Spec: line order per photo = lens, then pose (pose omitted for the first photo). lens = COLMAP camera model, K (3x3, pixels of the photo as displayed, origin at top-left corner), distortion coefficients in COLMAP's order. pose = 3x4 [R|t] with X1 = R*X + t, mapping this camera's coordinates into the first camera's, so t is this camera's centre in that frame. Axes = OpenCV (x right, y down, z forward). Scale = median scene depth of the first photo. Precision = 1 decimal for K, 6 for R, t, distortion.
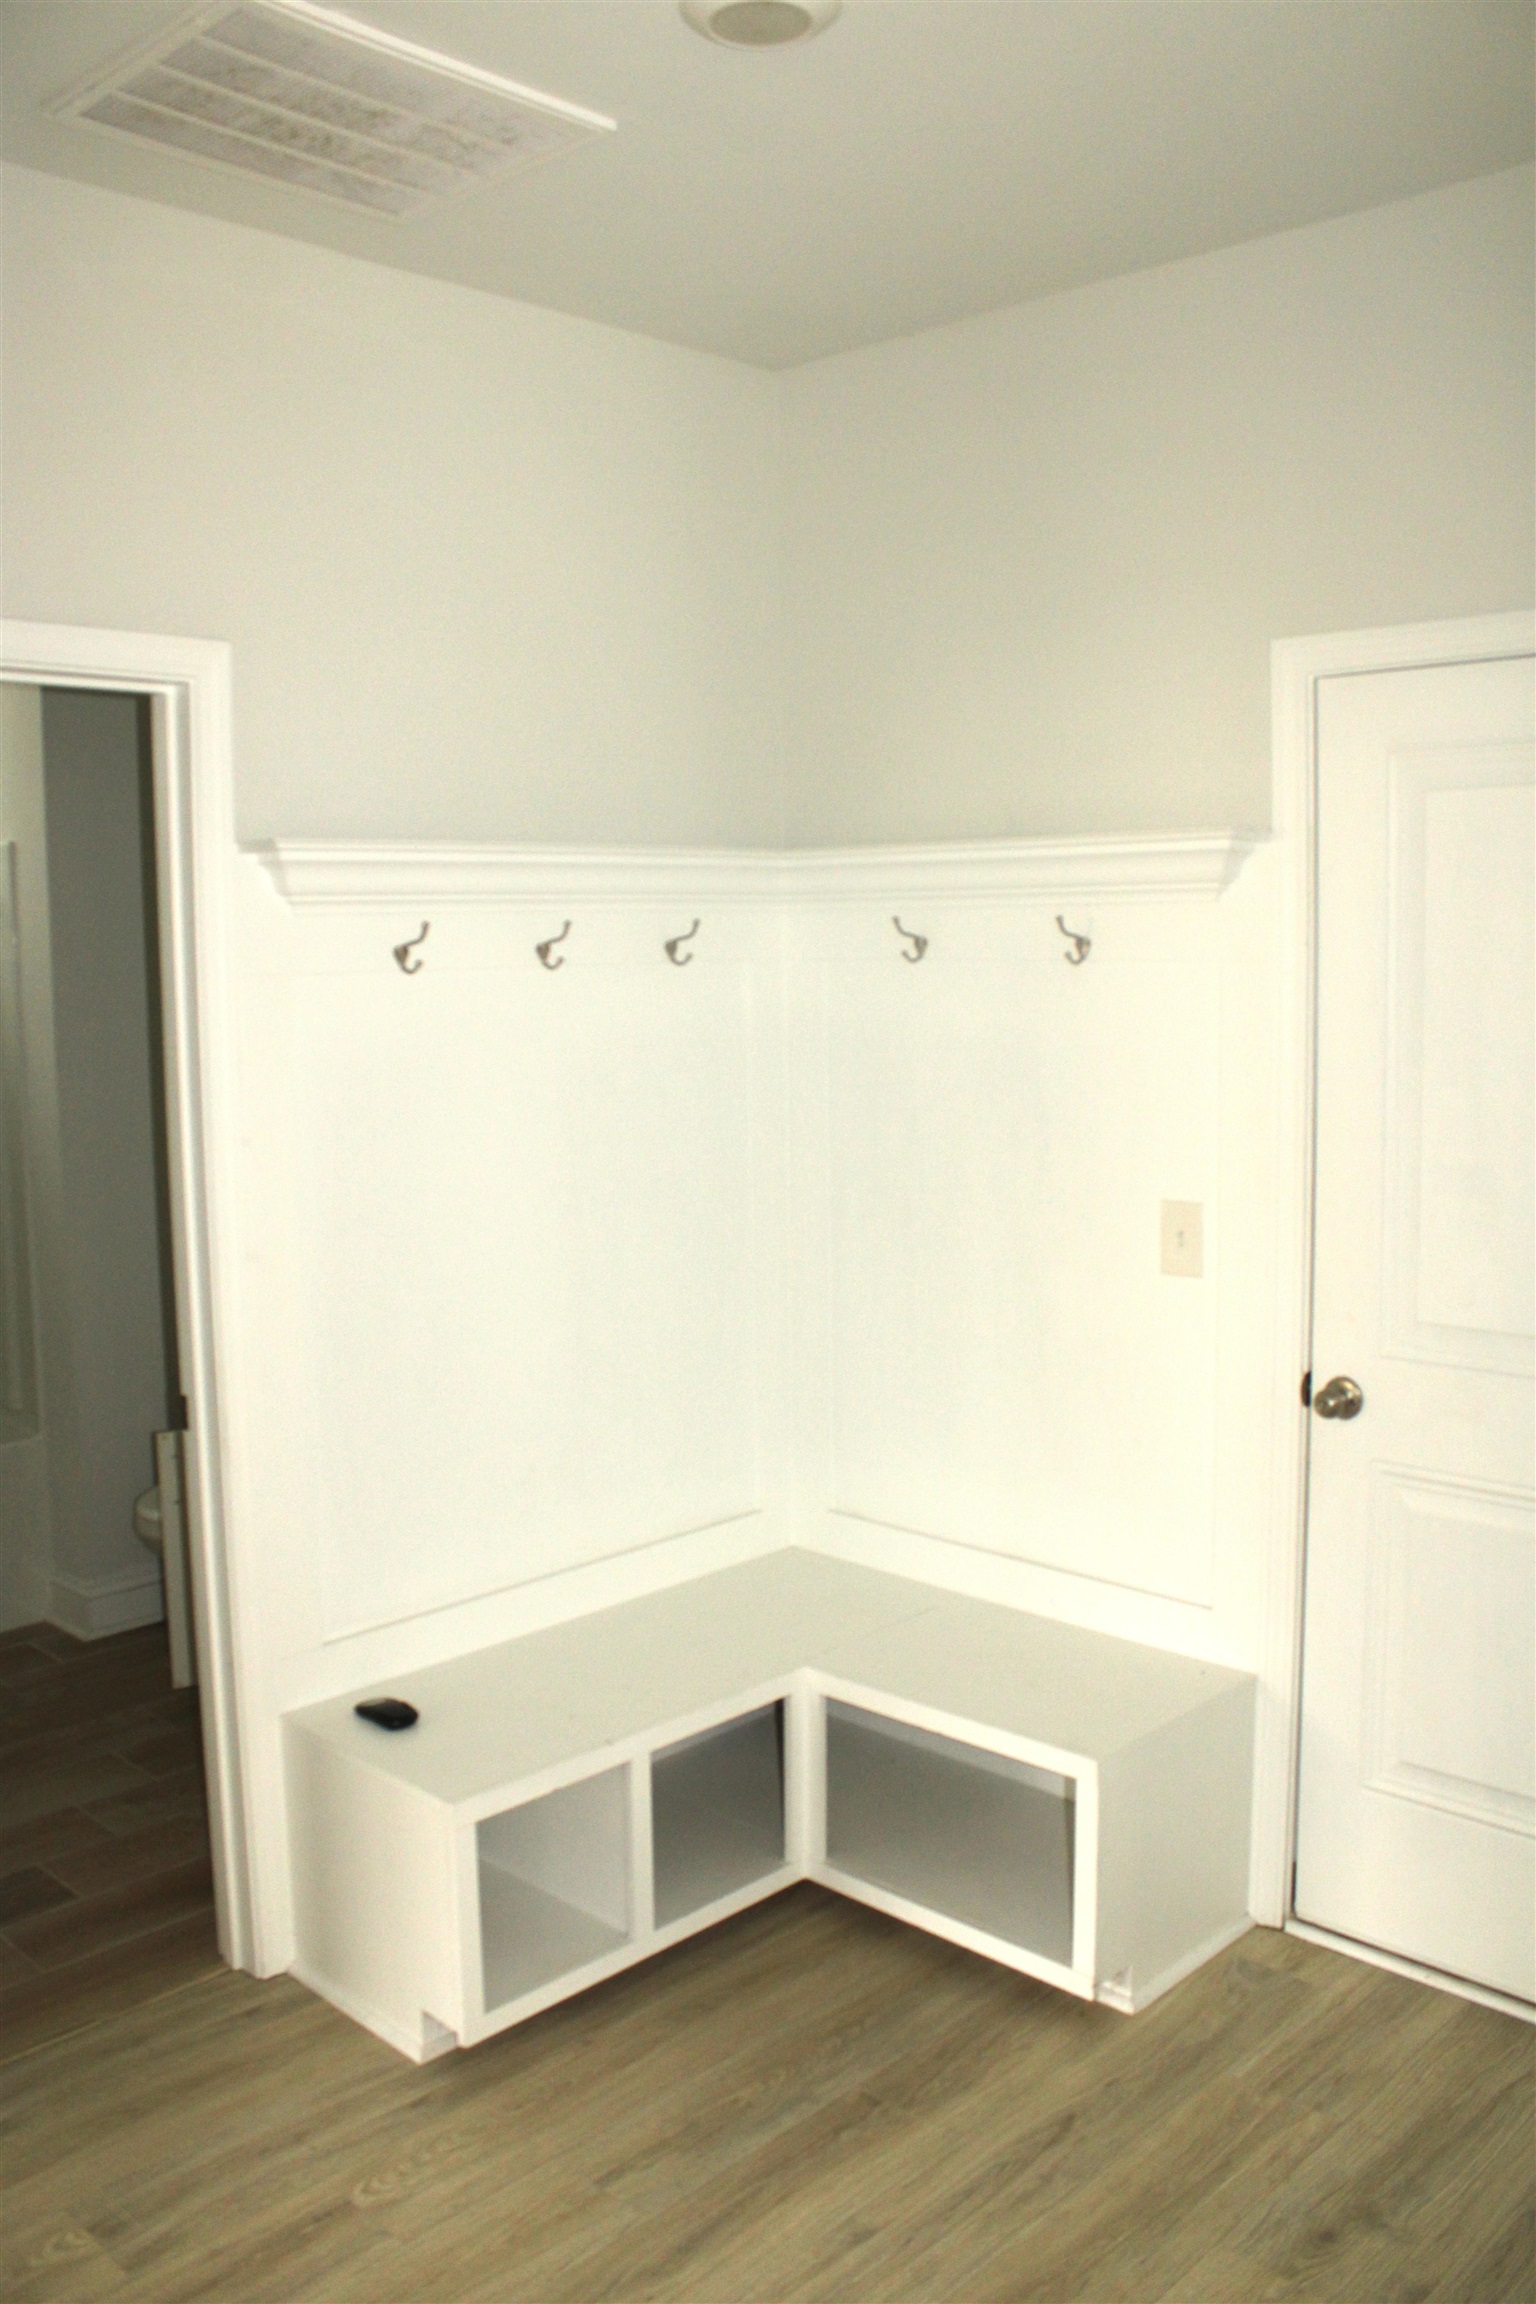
lens RADIAL K [[1950.8, 0, 768.0], [0, 1950.8, 1152.0], [0, 0, 1]] dist [-0.114332, 0.000867]
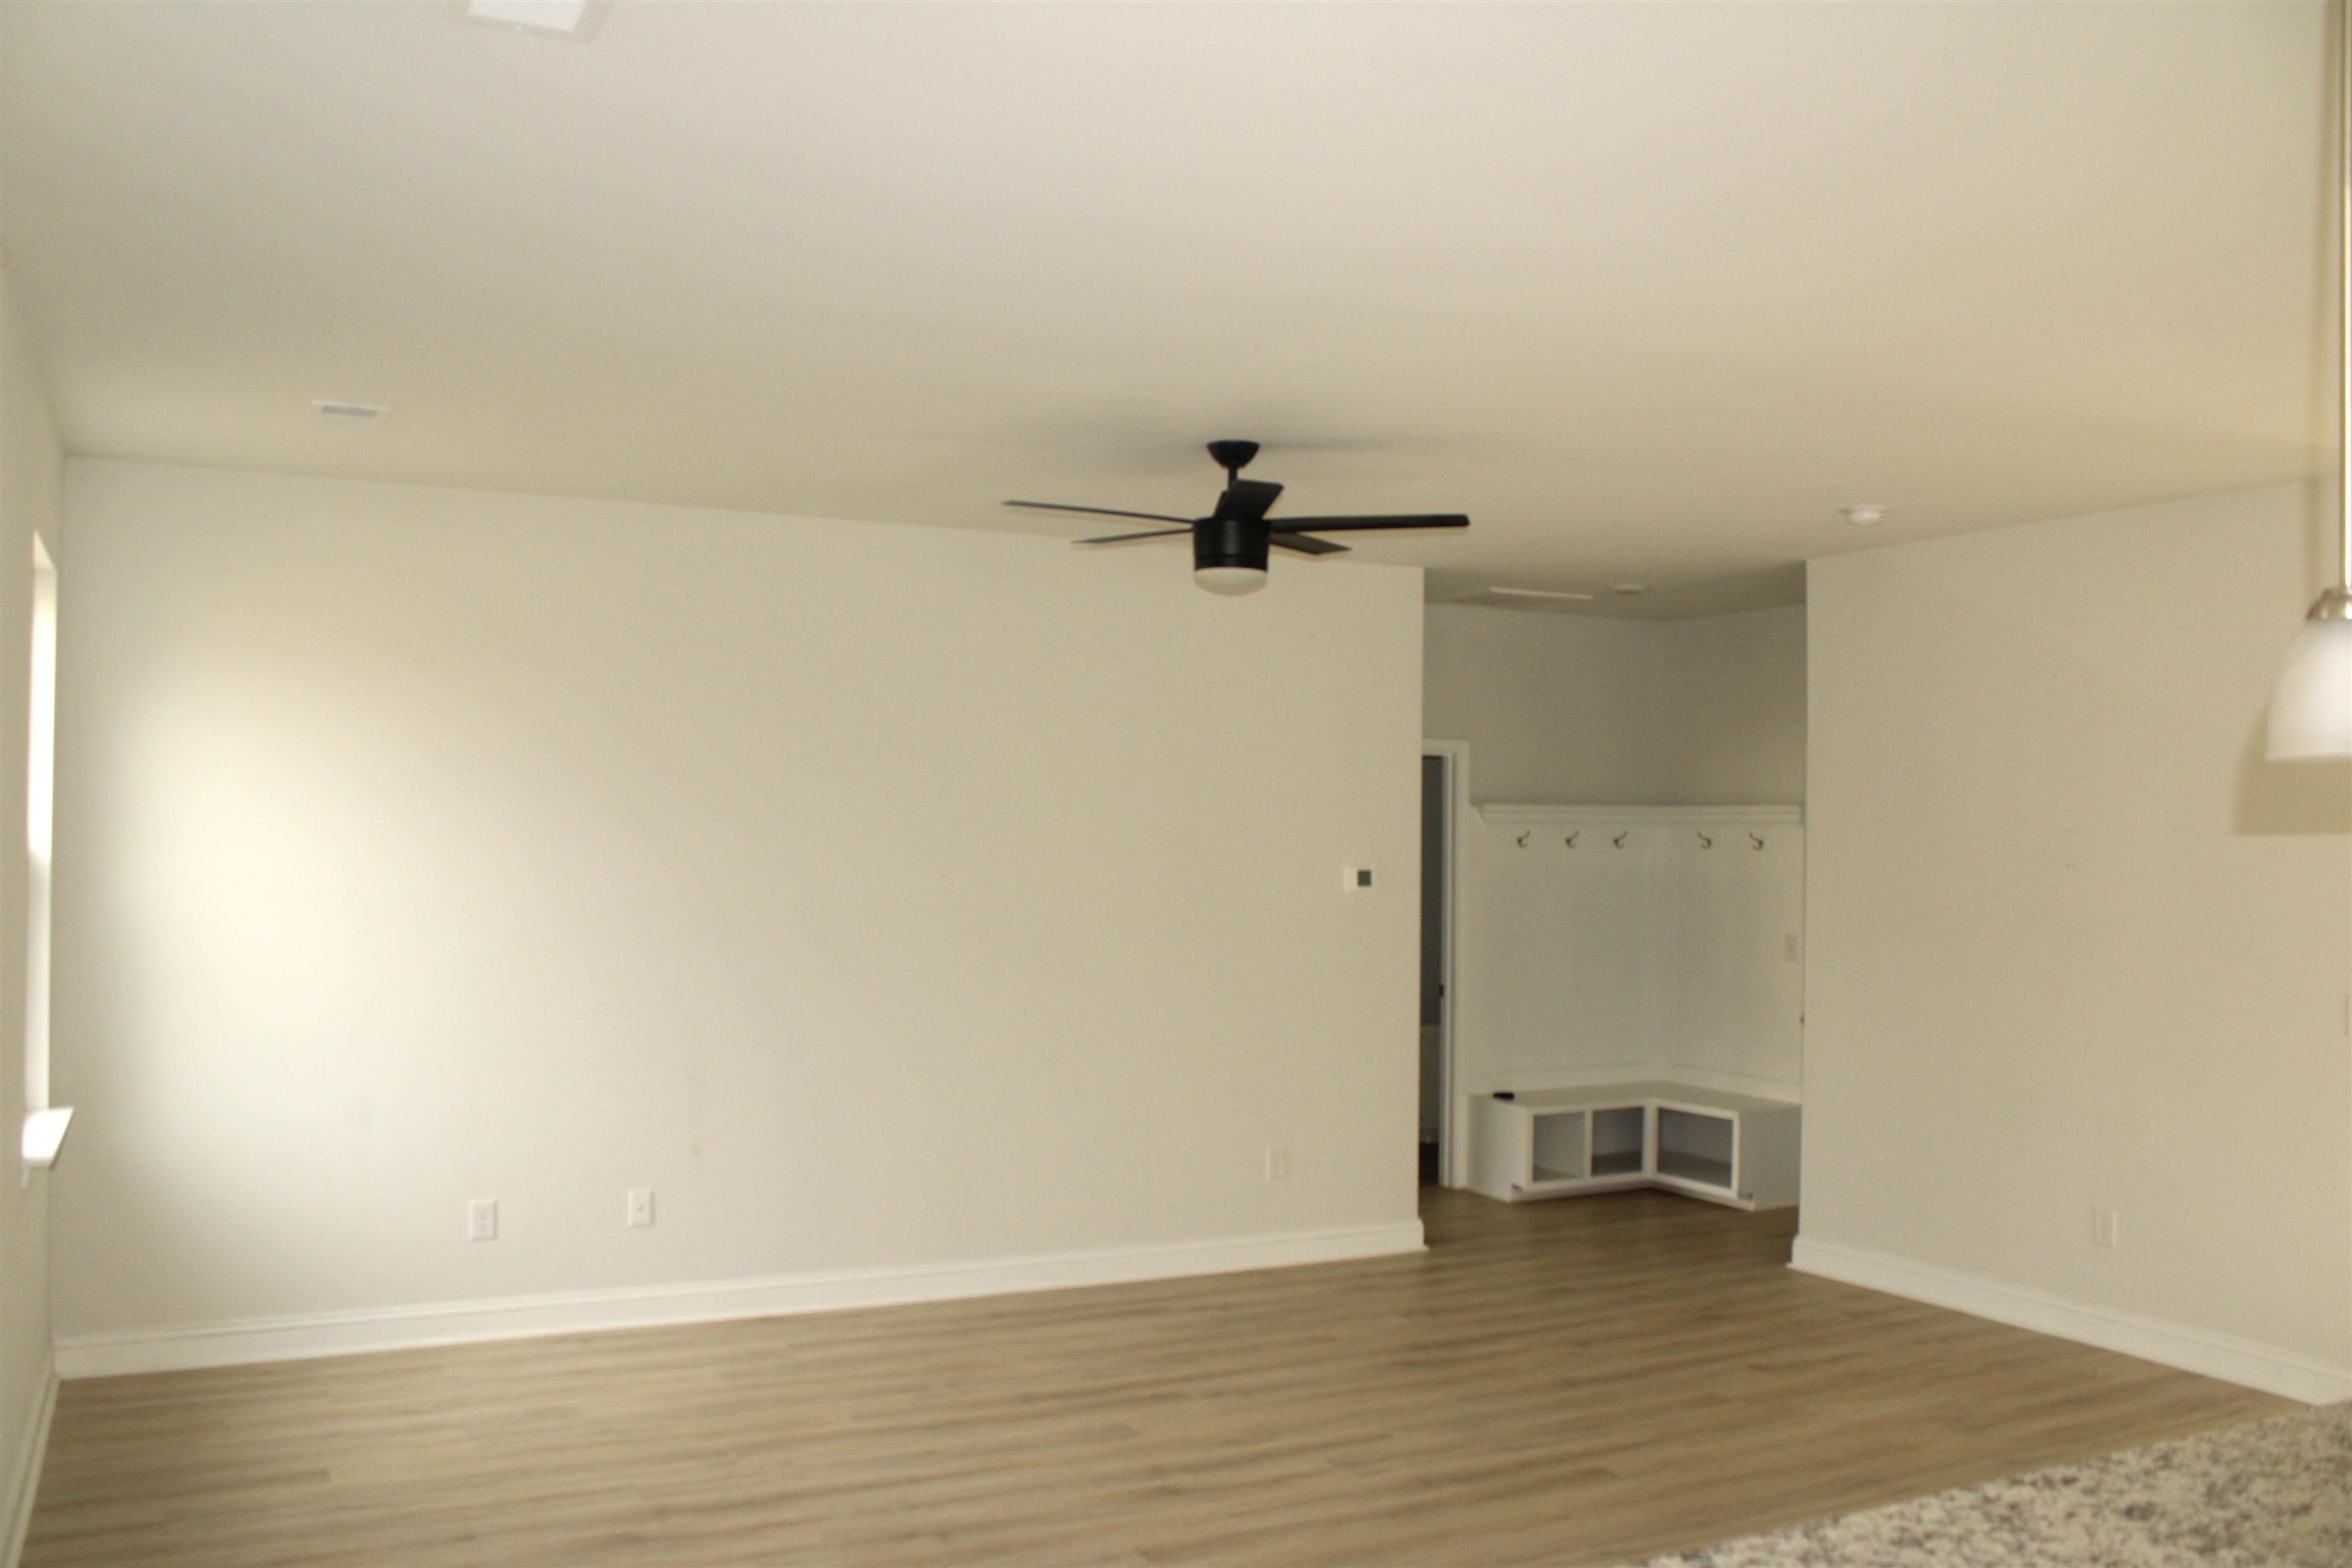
lens RADIAL K [[1991.5, 0, 1176.0], [0, 1991.5, 784.0], [0, 0, 1]] dist [-0.114332, 0.000867]
pose [[0.941839, 0.013962, -0.335773, 0.342356], [-0.058638, 0.990637, -0.123285, 0.222628], [0.330908, 0.135804, 0.933840, -2.073571]]
